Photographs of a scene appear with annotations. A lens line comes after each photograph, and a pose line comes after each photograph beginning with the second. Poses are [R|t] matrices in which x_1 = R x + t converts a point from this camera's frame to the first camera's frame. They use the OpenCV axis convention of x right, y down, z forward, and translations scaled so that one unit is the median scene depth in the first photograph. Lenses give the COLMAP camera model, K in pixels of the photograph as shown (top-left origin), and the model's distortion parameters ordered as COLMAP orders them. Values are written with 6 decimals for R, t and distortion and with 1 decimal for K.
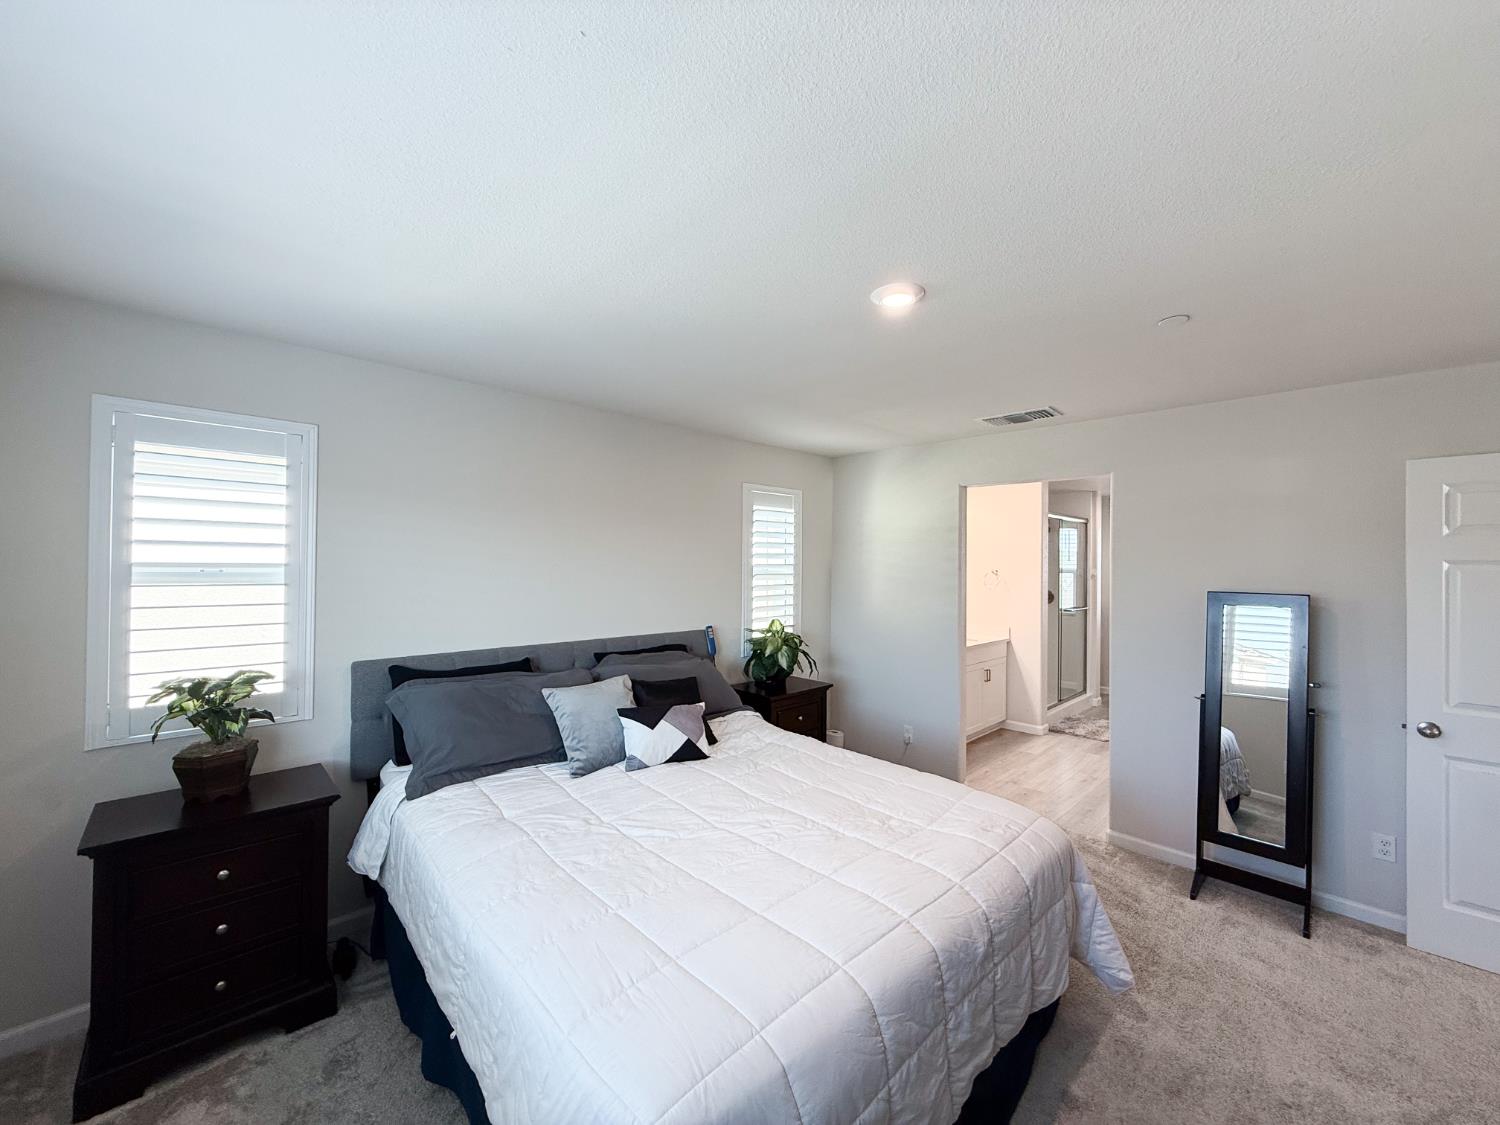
lens RADIAL K [[596.1, 0, 744.1], [0, 596.1, 562.4], [0, 0, 1]] dist [-0.000315, -0.000088]
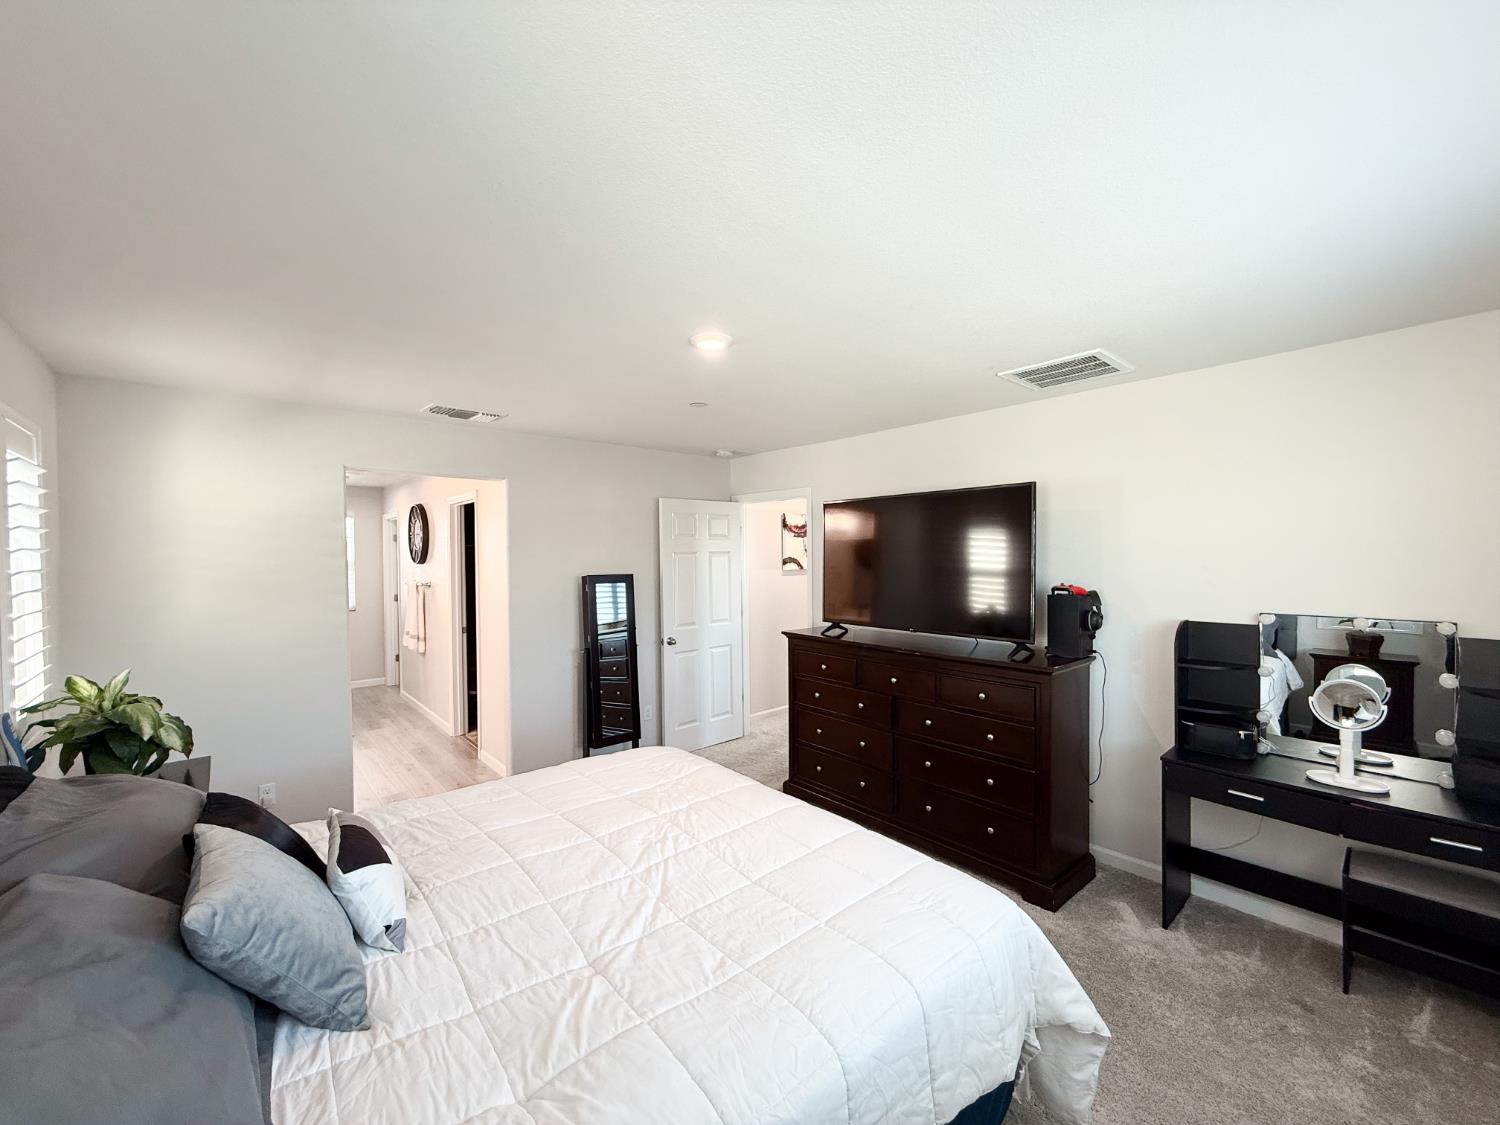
lens RADIAL K [[596.1, 0, 744.1], [0, 596.1, 562.4], [0, 0, 1]] dist [-0.000315, -0.000088]
pose [[0.047593, -0.028136, 0.998470, -0.685299], [0.013935, 0.999525, 0.027501, -0.018492], [-0.998770, 0.012605, 0.047963, 0.624154]]
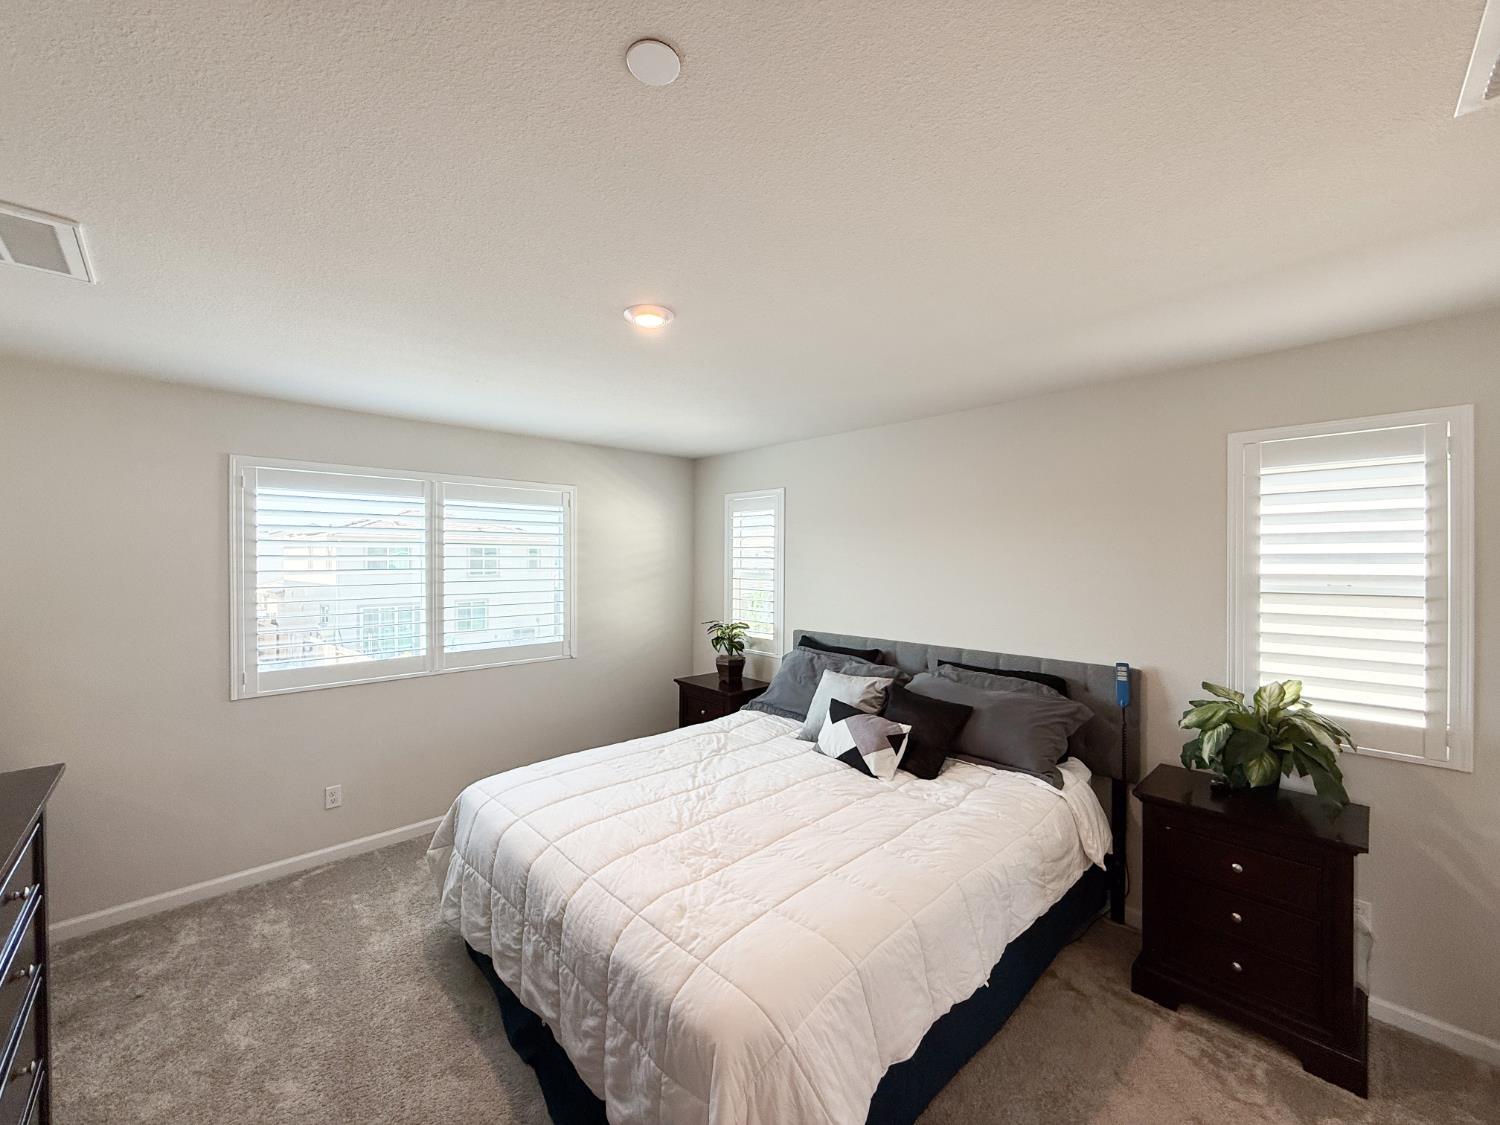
lens RADIAL K [[583.3, 0, 750.0], [0, 583.3, 562.5], [0, 0, 1]] dist [-0.001139, -0.000118]
pose [[0.017307, -0.014896, -0.999739, 0.893760], [-0.009542, 0.999841, -0.015063, 0.008993], [0.999805, 0.009800, 0.017162, 0.824560]]
